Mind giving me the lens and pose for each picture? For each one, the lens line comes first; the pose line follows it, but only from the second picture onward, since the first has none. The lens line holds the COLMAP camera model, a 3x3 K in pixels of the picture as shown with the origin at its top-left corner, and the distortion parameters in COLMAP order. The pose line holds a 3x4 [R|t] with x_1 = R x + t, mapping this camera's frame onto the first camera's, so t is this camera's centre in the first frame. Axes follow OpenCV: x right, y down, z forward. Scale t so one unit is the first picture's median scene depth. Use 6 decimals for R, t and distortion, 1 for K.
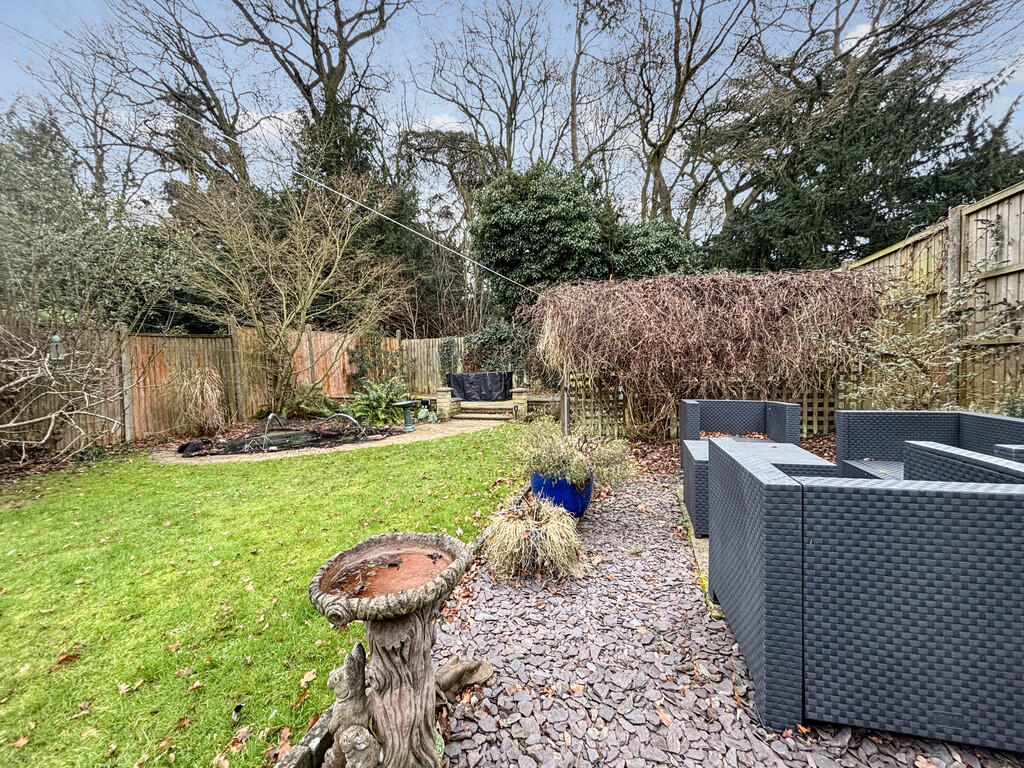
lens RADIAL K [[418.3, 0, 512.0], [0, 418.3, 382.2], [0, 0, 1]] dist [0.002851, 0.000824]
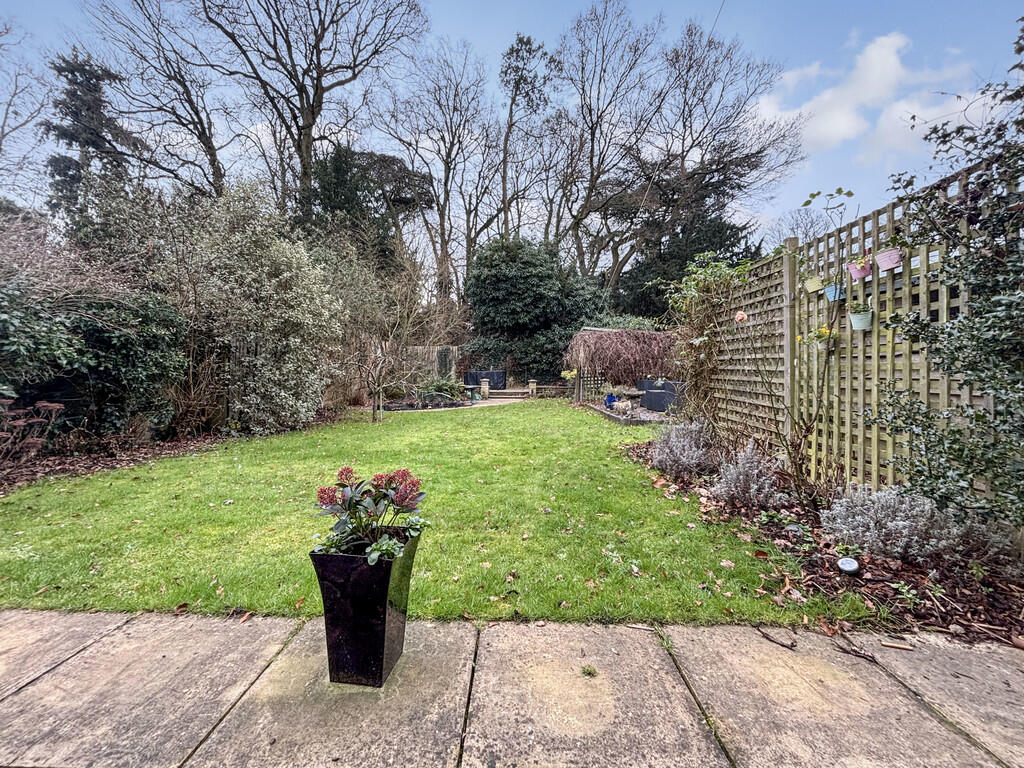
lens RADIAL K [[418.3, 0, 512.3], [0, 418.3, 365.3], [0, 0, 1]] dist [0.002851, 0.000824]
pose [[0.963353, 0.029154, 0.266649, -0.364259], [-0.015520, 0.998469, -0.053096, 0.032470], [-0.267789, 0.047011, 0.962330, -0.462604]]
